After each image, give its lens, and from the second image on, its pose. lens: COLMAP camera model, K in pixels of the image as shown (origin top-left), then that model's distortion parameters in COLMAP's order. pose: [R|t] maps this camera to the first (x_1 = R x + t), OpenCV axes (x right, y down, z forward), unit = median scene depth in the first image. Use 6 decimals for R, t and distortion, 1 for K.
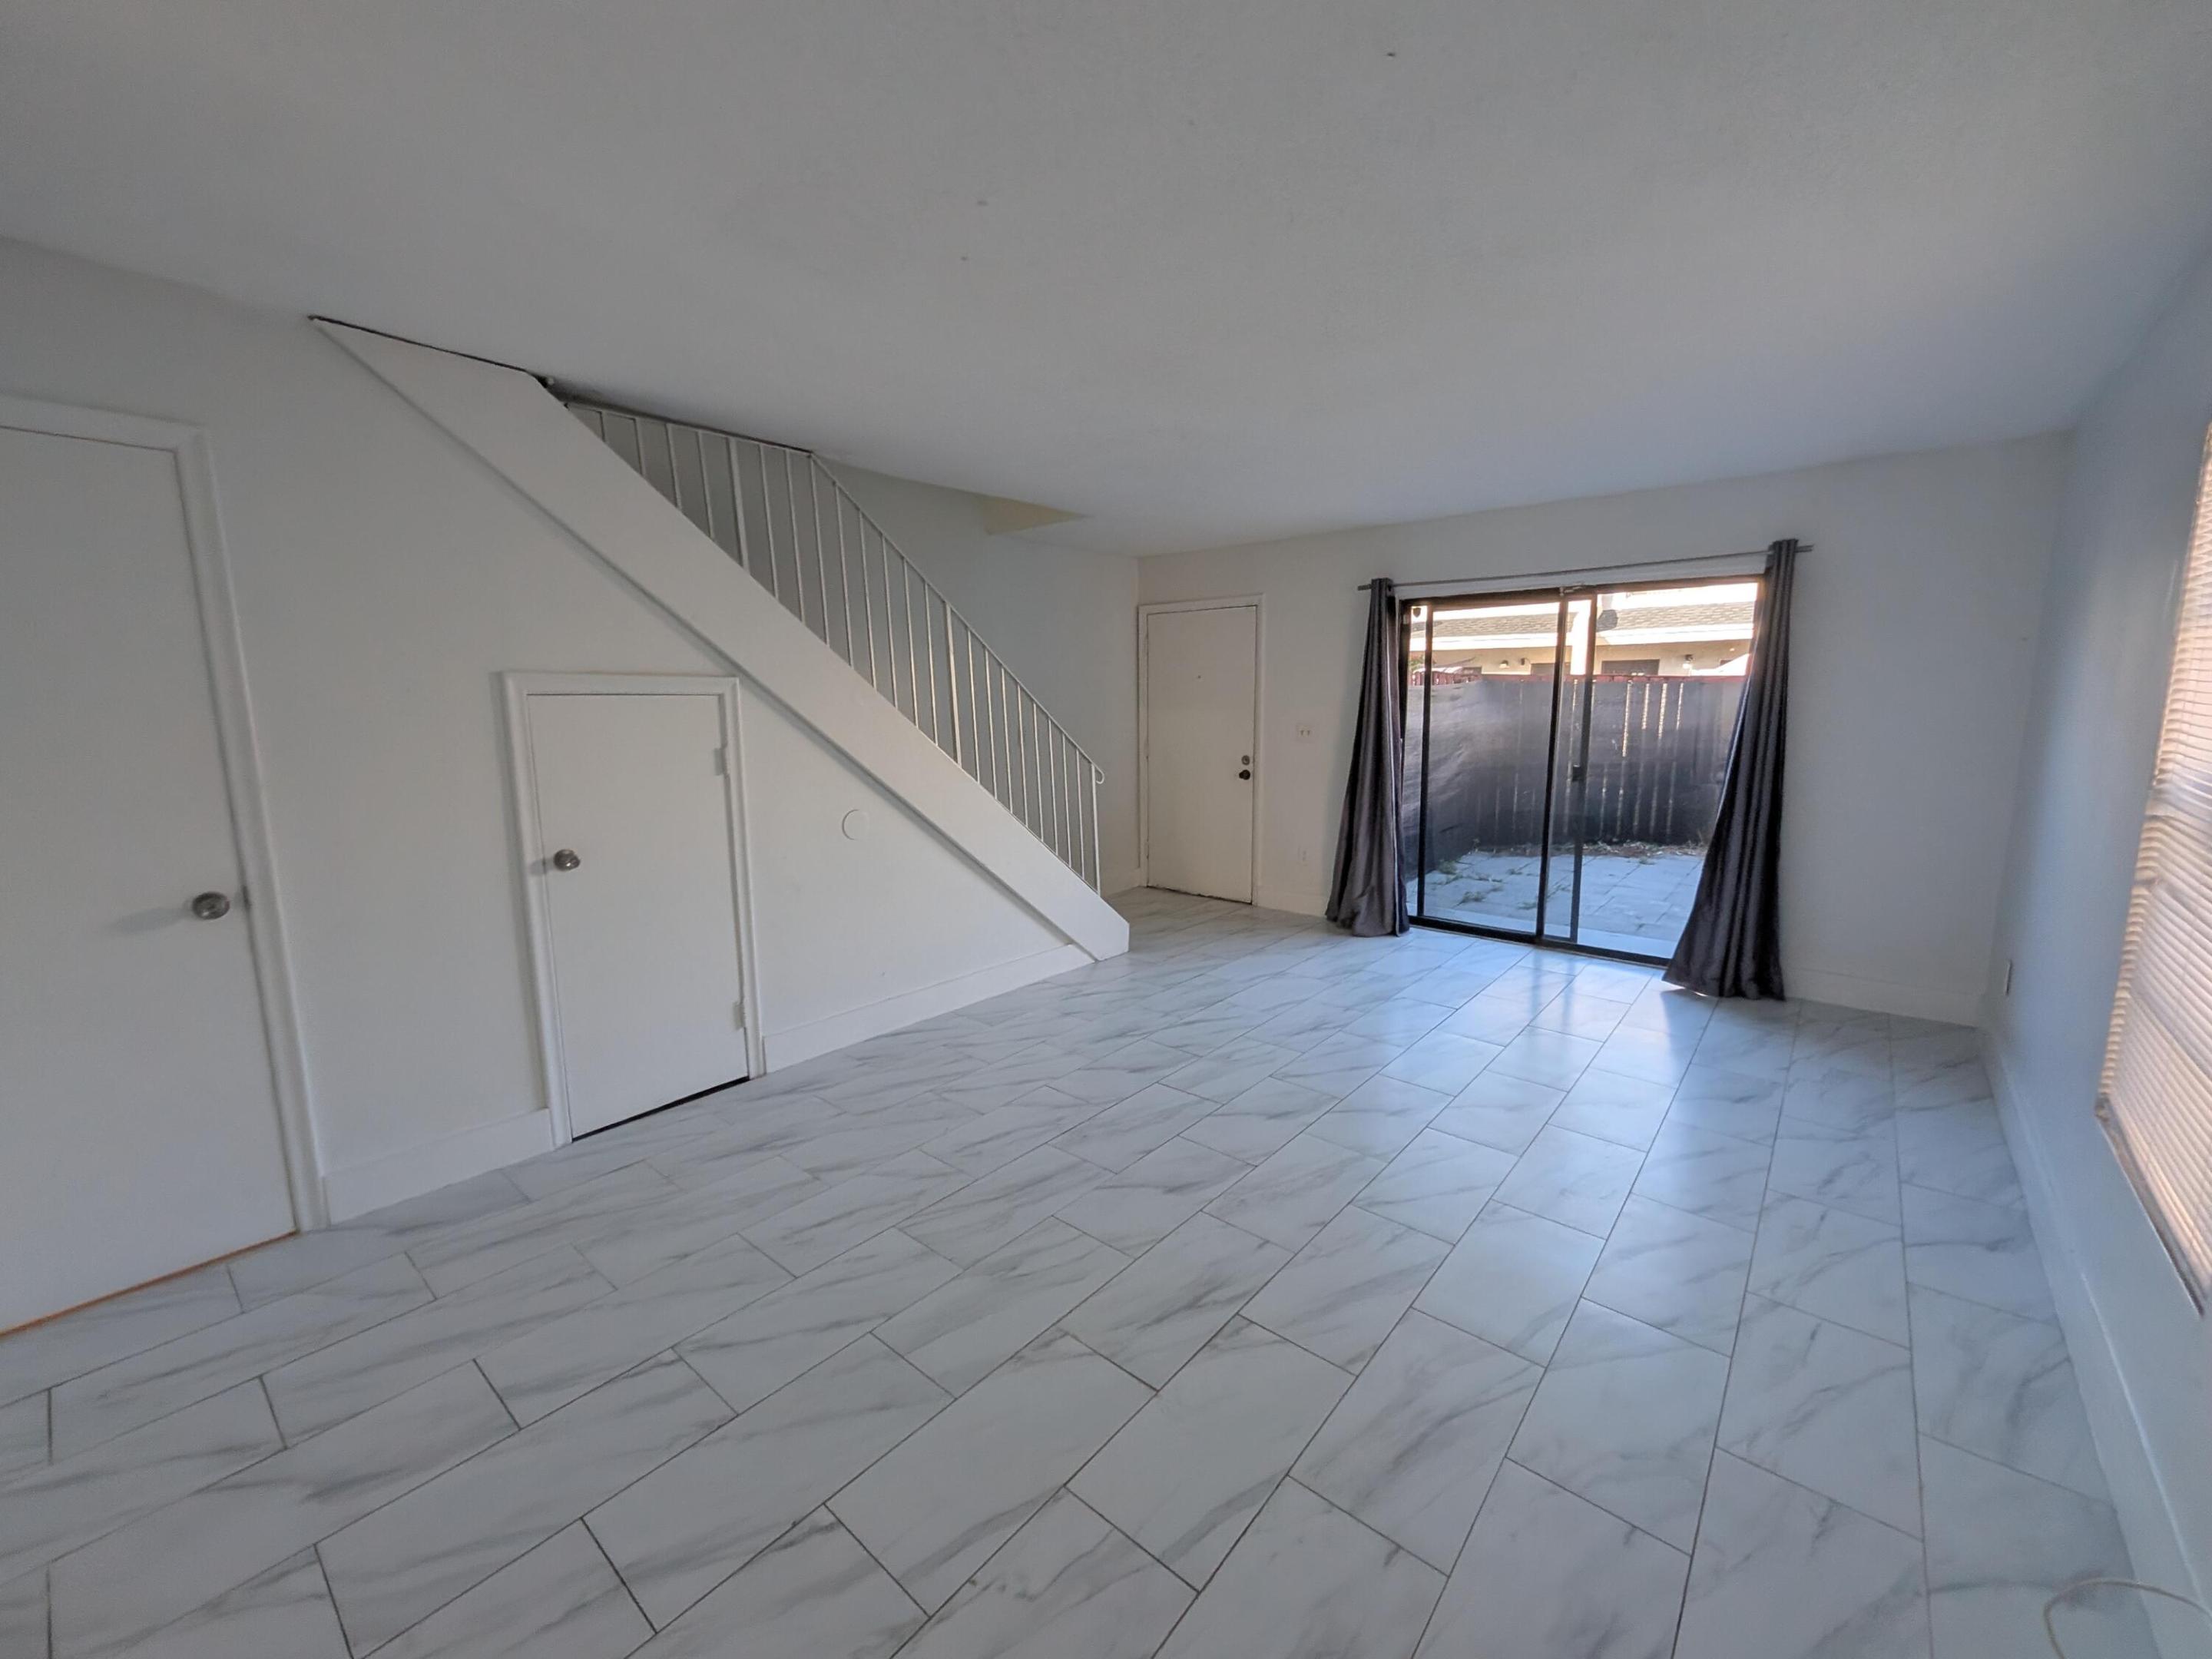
lens RADIAL K [[880.3, 0, 1106.0], [0, 880.3, 829.5], [0, 0, 1]] dist [-0.000752, -0.000491]
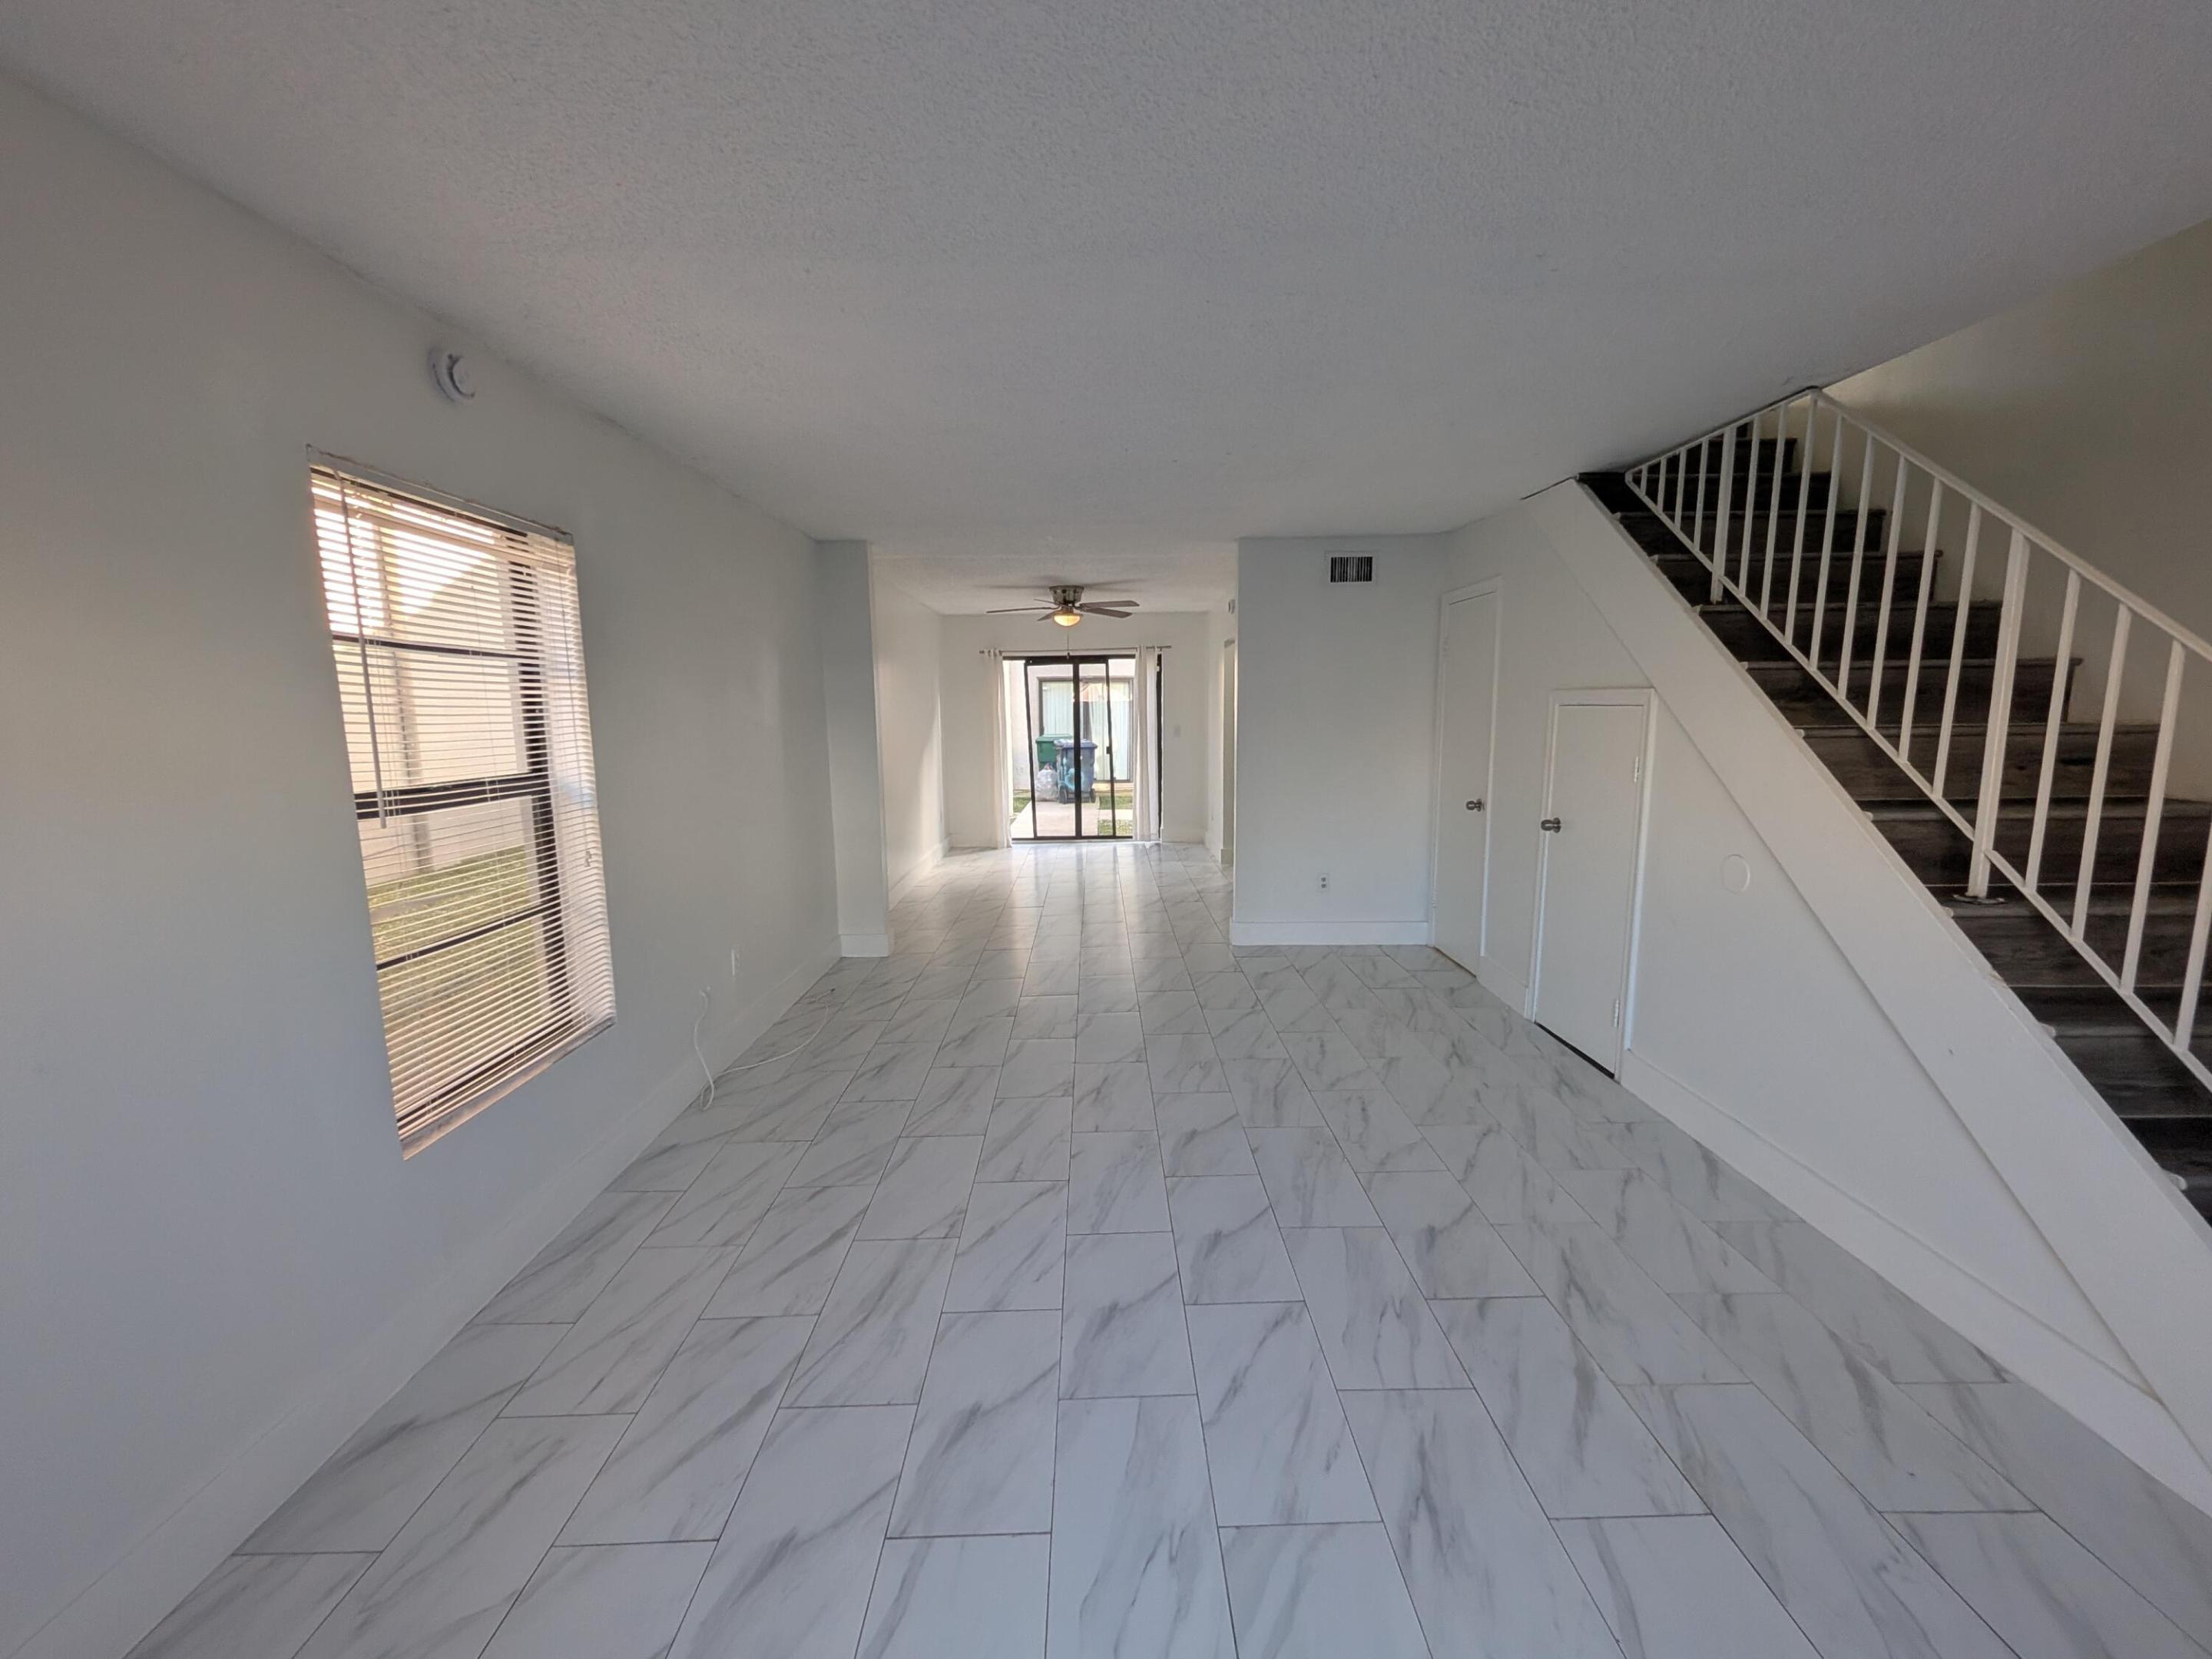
lens RADIAL K [[880.3, 0, 1106.0], [0, 880.3, 829.5], [0, 0, 1]] dist [-0.000752, -0.000491]
pose [[-0.752541, 0.108115, -0.649610, 0.796043], [-0.080379, 0.963977, 0.253550, -0.246537], [0.653621, 0.243022, -0.716742, 1.498808]]
